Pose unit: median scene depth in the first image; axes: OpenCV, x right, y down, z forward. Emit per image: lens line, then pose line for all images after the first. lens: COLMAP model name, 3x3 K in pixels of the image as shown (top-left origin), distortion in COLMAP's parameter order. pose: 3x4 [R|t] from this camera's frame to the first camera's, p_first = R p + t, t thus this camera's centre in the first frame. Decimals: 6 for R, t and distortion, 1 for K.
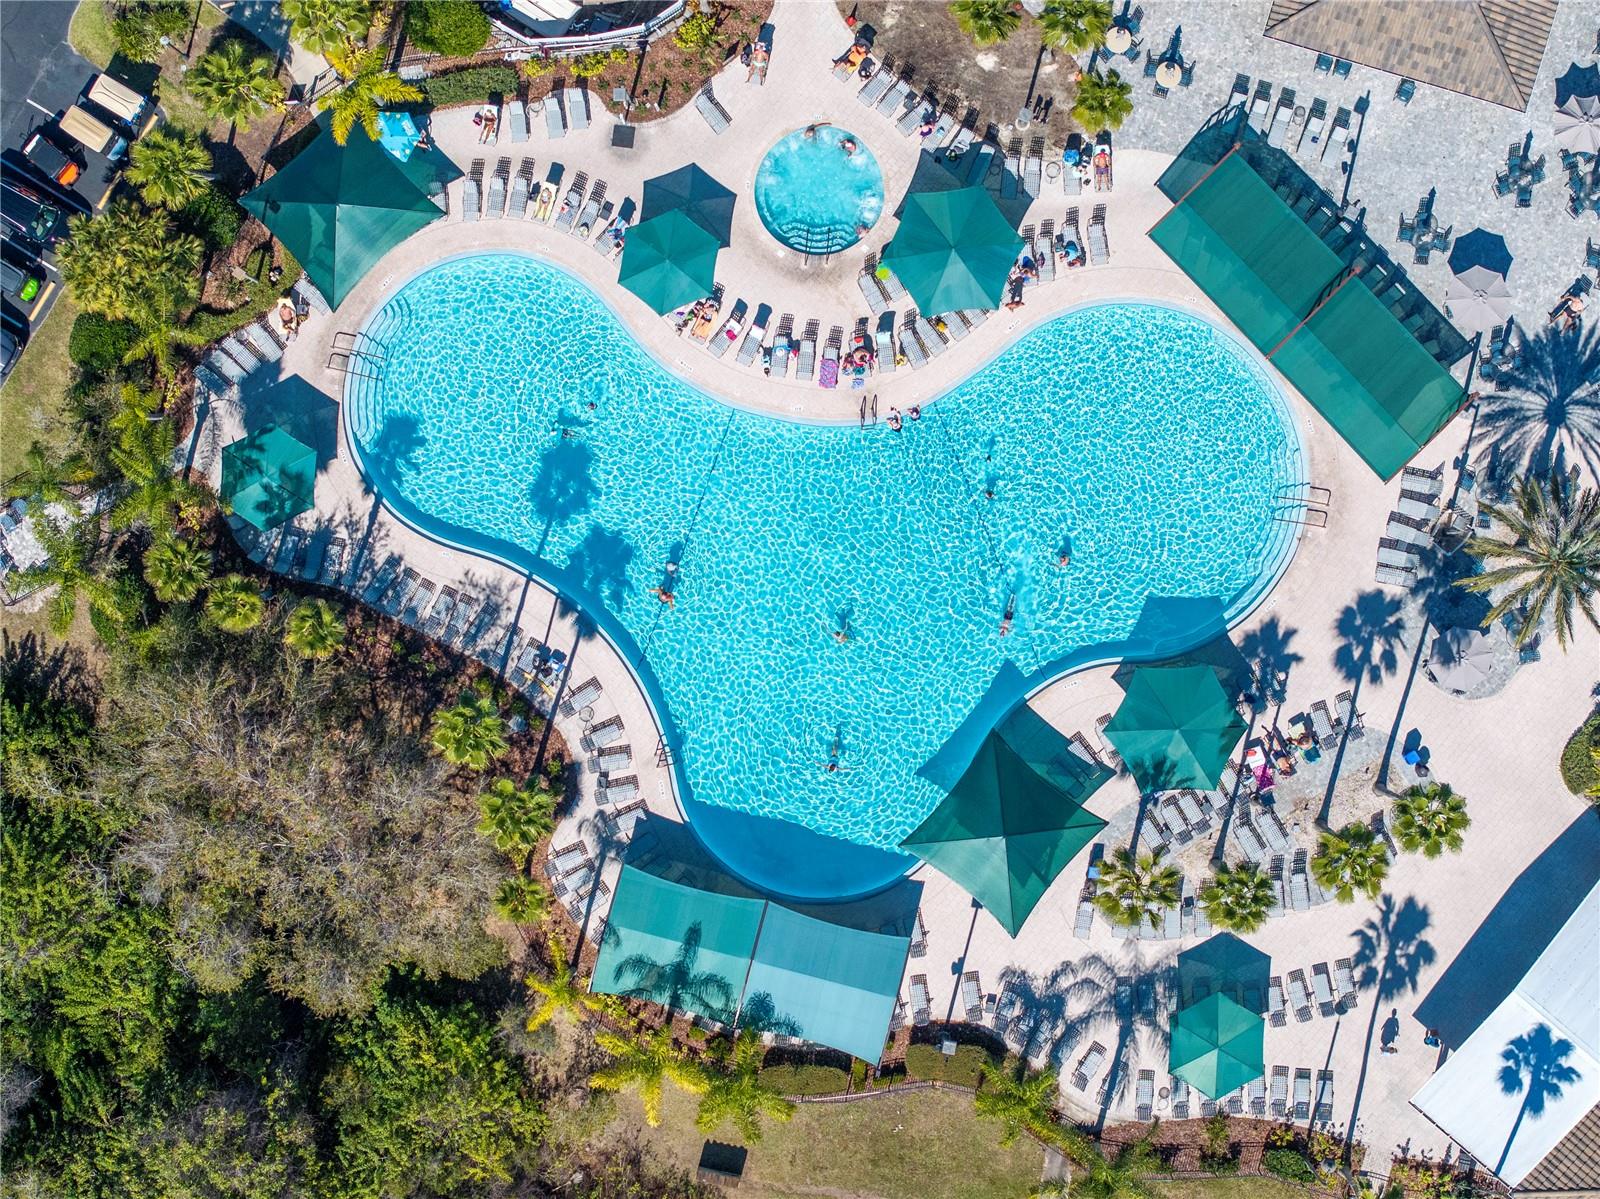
lens RADIAL K [[3262.3, 0, 808.6], [0, 3262.3, 605.4], [0, 0, 1]] dist [-0.219197, 1.783153]
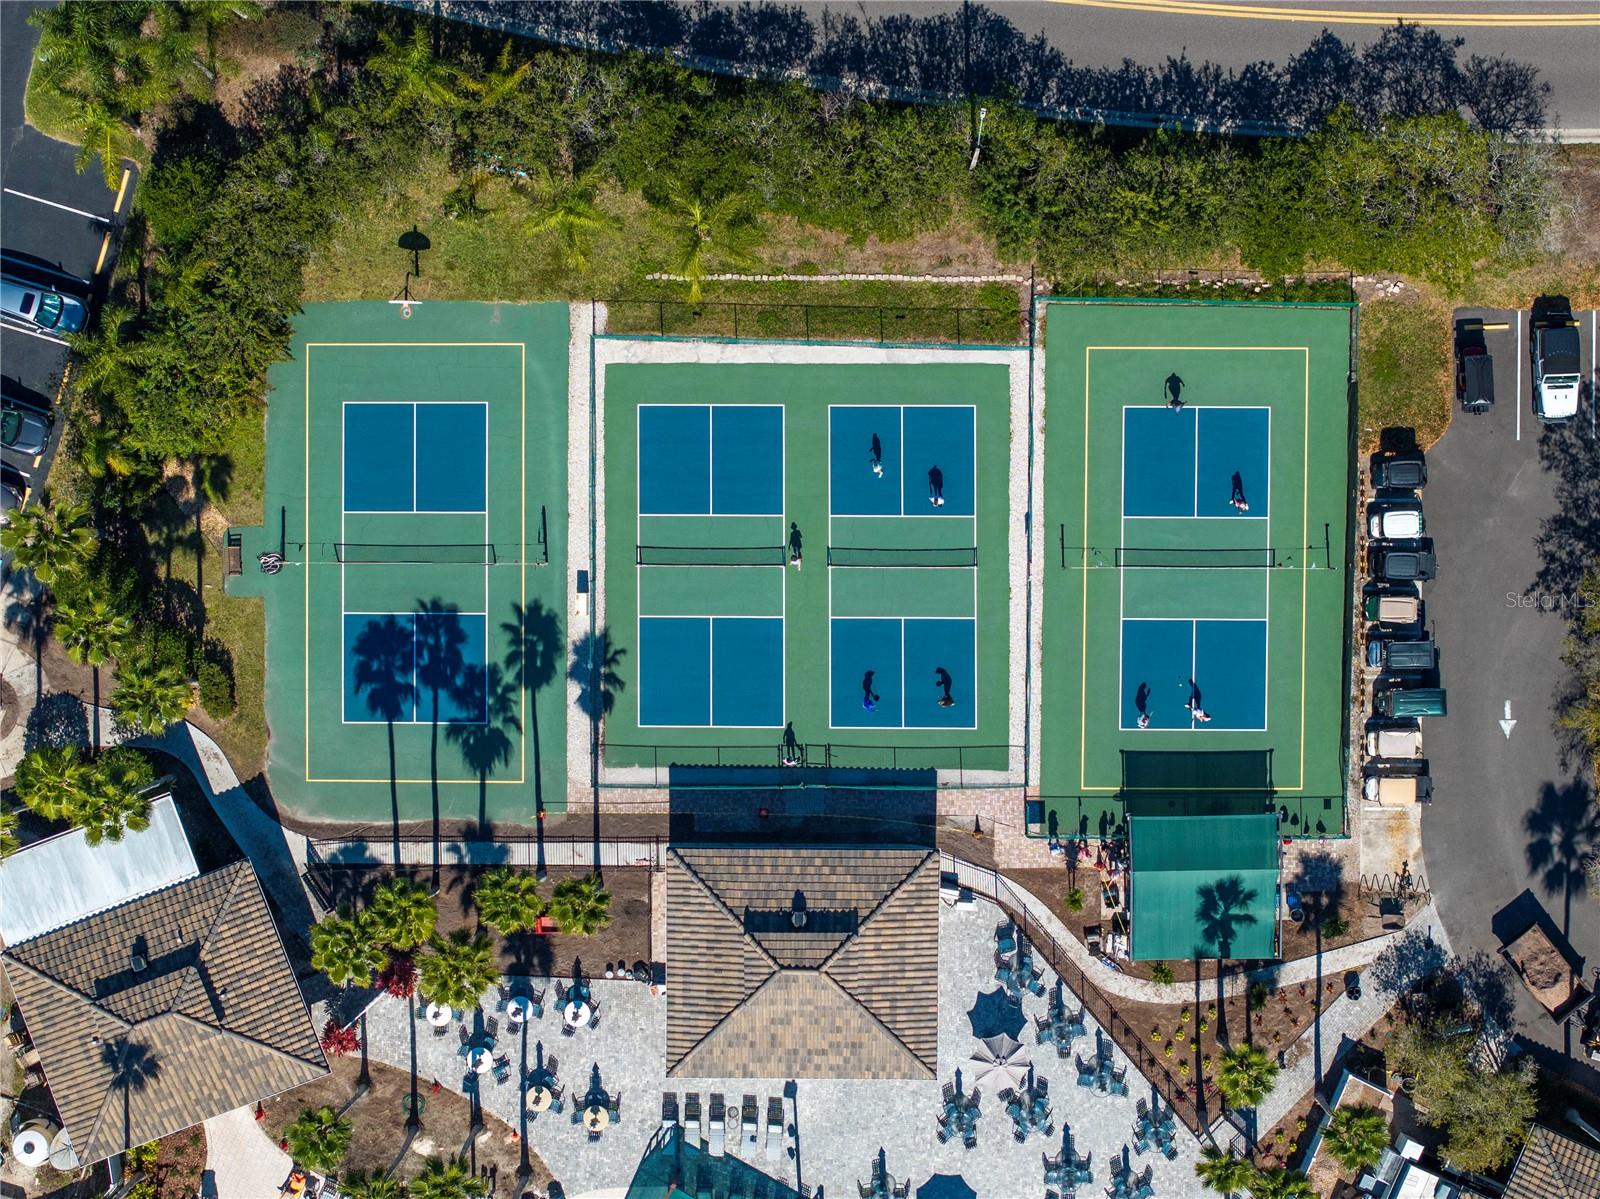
lens RADIAL K [[3262.3, 0, 808.6], [0, 3262.3, 605.4], [0, 0, 1]] dist [-0.219197, 1.783153]
pose [[0.960018, -0.279636, -0.012990, 0.231229], [0.279711, 0.960075, 0.004297, -0.301375], [0.011270, -0.007759, 0.999906, -0.009541]]
